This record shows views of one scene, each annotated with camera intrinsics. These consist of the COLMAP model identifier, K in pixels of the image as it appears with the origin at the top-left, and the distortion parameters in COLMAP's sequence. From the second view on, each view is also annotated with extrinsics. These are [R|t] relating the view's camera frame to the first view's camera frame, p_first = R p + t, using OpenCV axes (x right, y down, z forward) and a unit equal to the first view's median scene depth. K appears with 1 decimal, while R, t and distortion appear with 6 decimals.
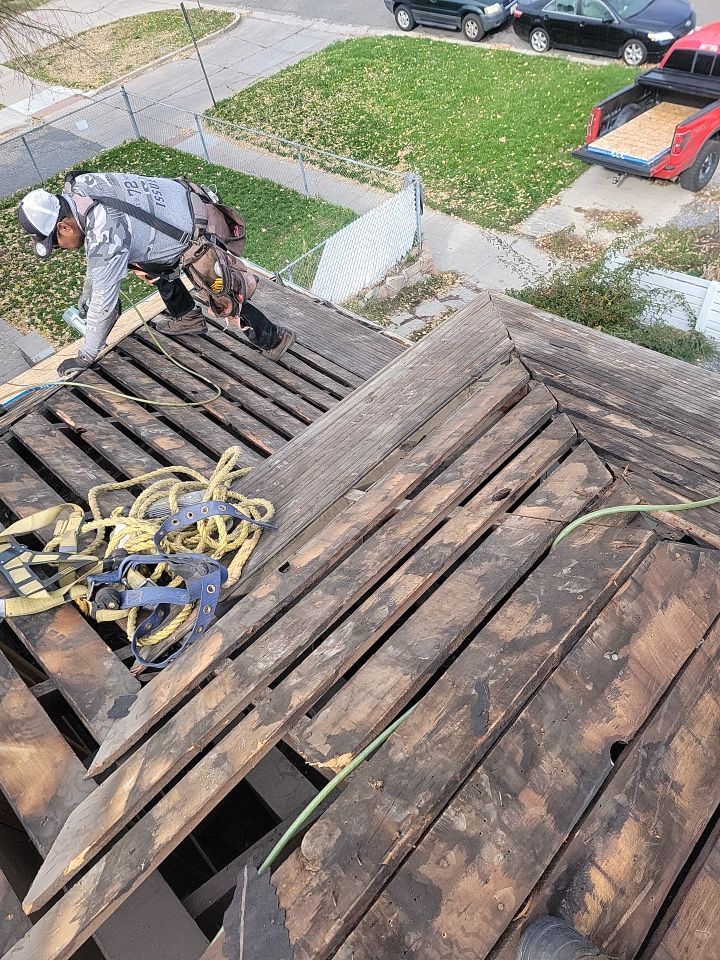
lens RADIAL K [[651.9, 0, 344.8], [0, 651.9, 481.4], [0, 0, 1]] dist [0.103920, -0.083298]
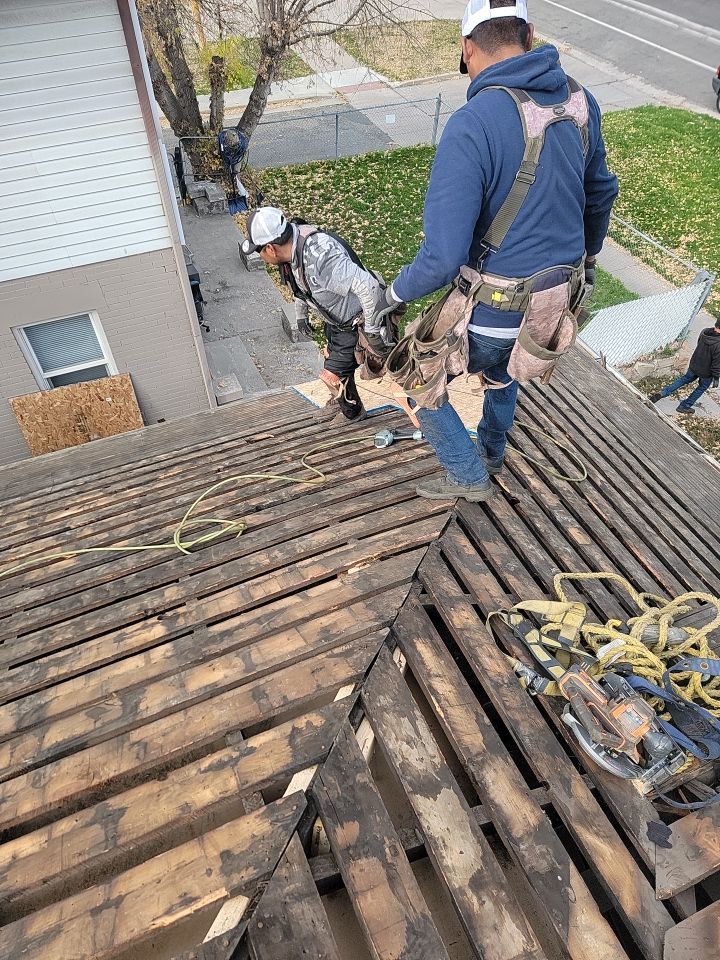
lens RADIAL K [[660.8, 0, 343.4], [0, 660.8, 481.8], [0, 0, 1]] dist [0.104702, -0.089619]
pose [[0.914492, 0.375811, -0.149903, -0.090653], [-0.377367, 0.925868, 0.019028, -0.002997], [0.145942, 0.039168, 0.988518, -0.023044]]
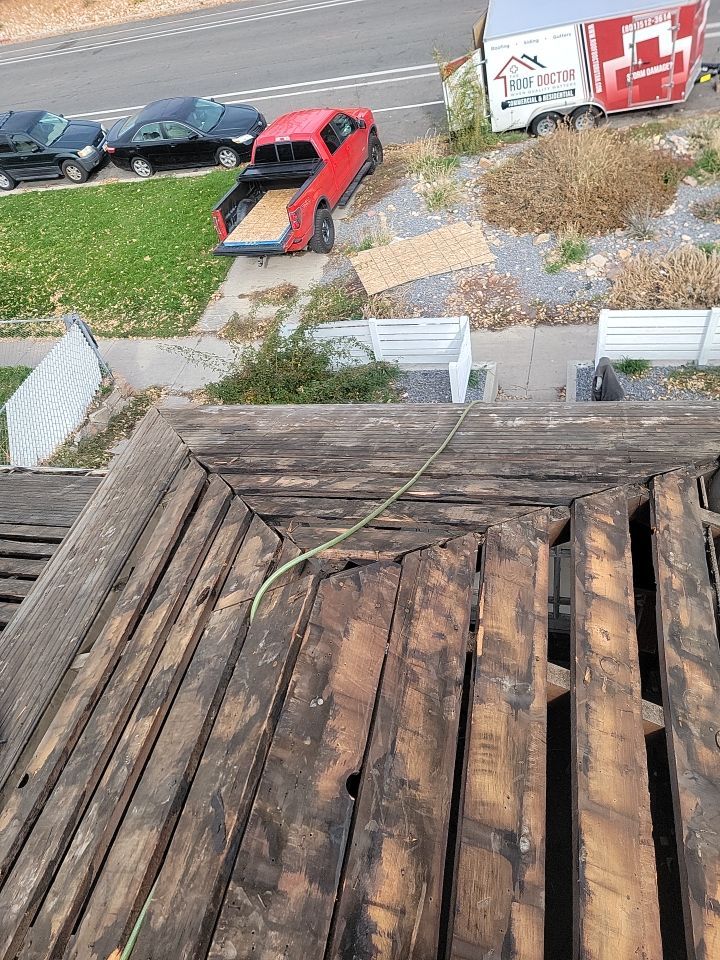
lens RADIAL K [[660.8, 0, 343.4], [0, 660.8, 481.8], [0, 0, 1]] dist [0.104702, -0.089619]
pose [[0.856299, -0.398156, 0.328973, 0.016188], [0.440212, 0.895772, -0.061696, 0.002142], [-0.270120, 0.197648, 0.942322, -0.006891]]
